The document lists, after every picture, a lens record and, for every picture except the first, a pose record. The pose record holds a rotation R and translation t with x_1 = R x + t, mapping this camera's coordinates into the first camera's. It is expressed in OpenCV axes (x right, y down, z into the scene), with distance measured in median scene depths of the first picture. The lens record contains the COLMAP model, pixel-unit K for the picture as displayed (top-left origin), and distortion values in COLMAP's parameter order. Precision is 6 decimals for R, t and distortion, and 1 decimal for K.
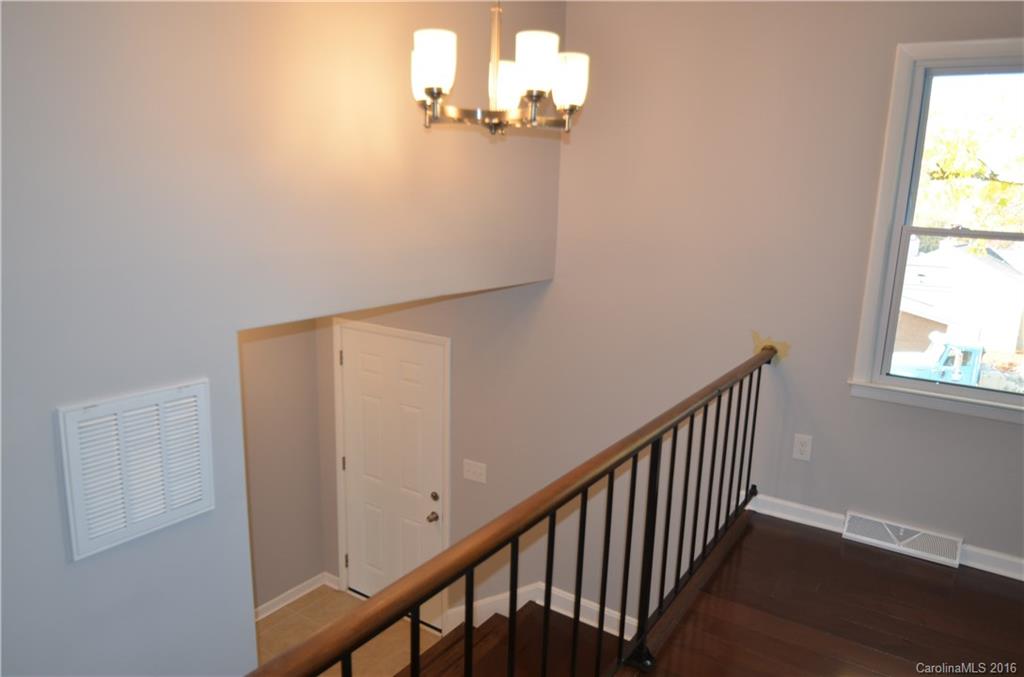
lens RADIAL K [[687.8, 0, 519.0], [0, 687.8, 335.0], [0, 0, 1]] dist [-0.042919, -0.001825]
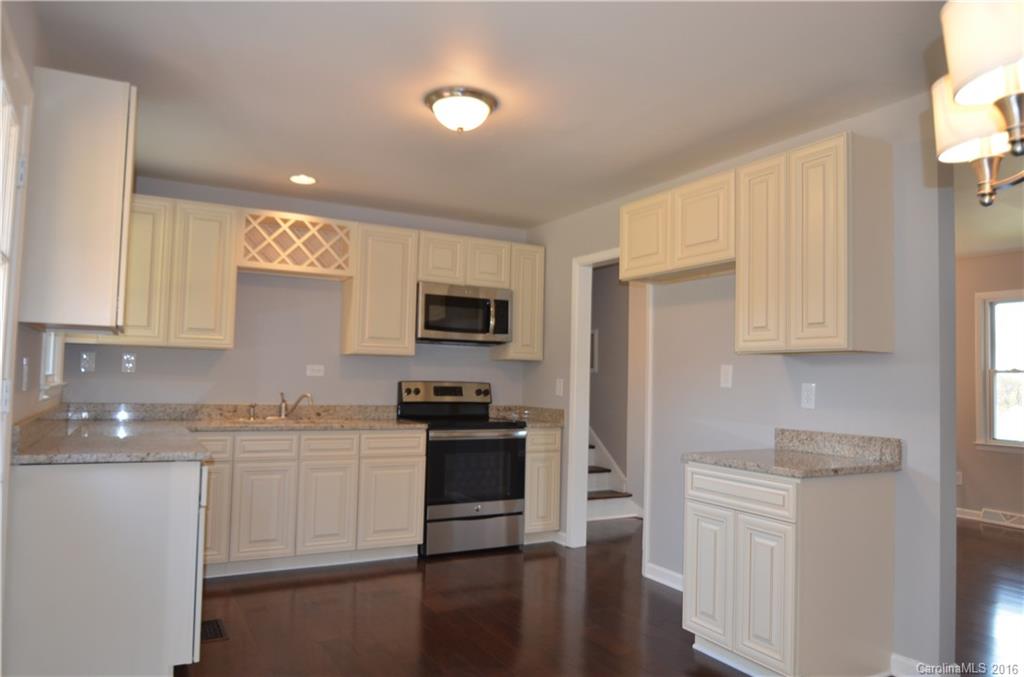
lens RADIAL K [[687.8, 0, 515.1], [0, 687.8, 340.0], [0, 0, 1]] dist [-0.042919, -0.001825]
pose [[0.880281, -0.040323, -0.472736, 0.229726], [-0.086706, 0.965930, -0.243847, 0.394069], [0.466462, 0.255643, 0.846794, -1.523414]]
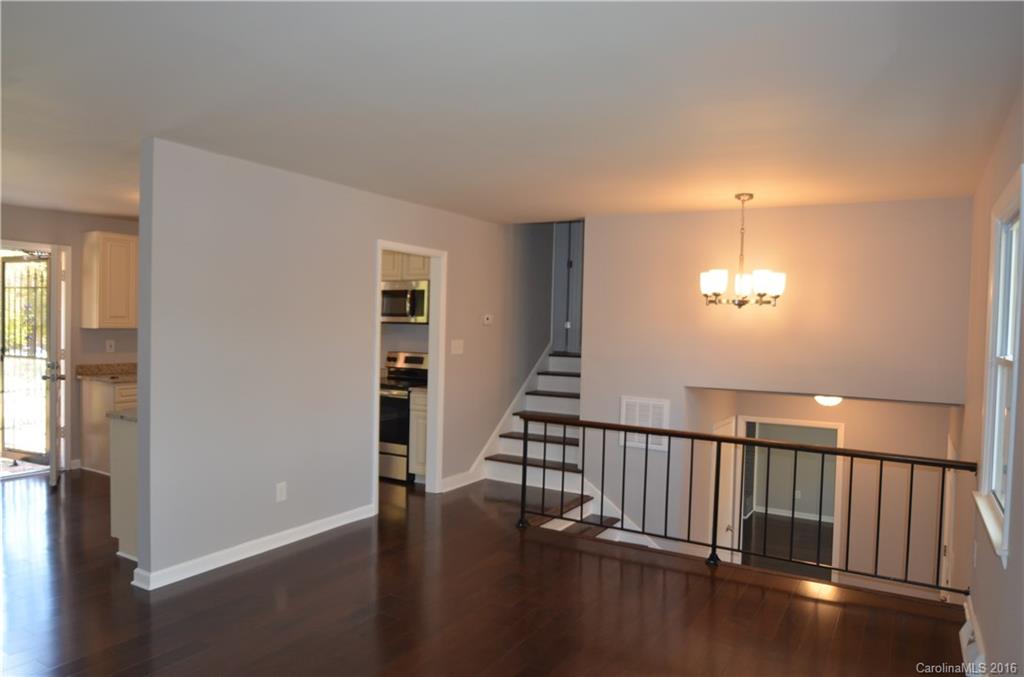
lens RADIAL K [[687.8, 0, 505.0], [0, 687.8, 340.1], [0, 0, 1]] dist [-0.042919, -0.001825]
pose [[0.029697, -0.006833, -0.999536, 1.578226], [-0.216160, 0.976270, -0.013097, 0.002766], [0.975906, 0.216449, 0.027515, 0.149814]]
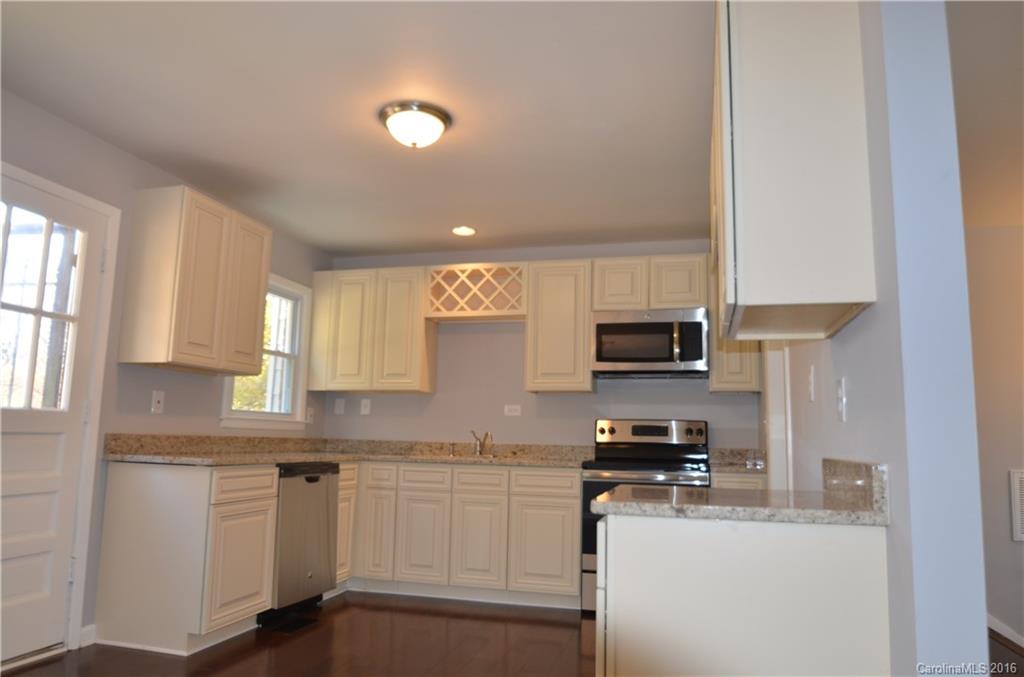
lens RADIAL K [[687.8, 0, 511.5], [0, 687.8, 343.3], [0, 0, 1]] dist [-0.042919, -0.001825]
pose [[0.310263, -0.155909, -0.937779, 0.639561], [-0.197331, 0.954412, -0.223962, 0.327657], [0.929945, 0.254540, 0.265353, -0.833801]]
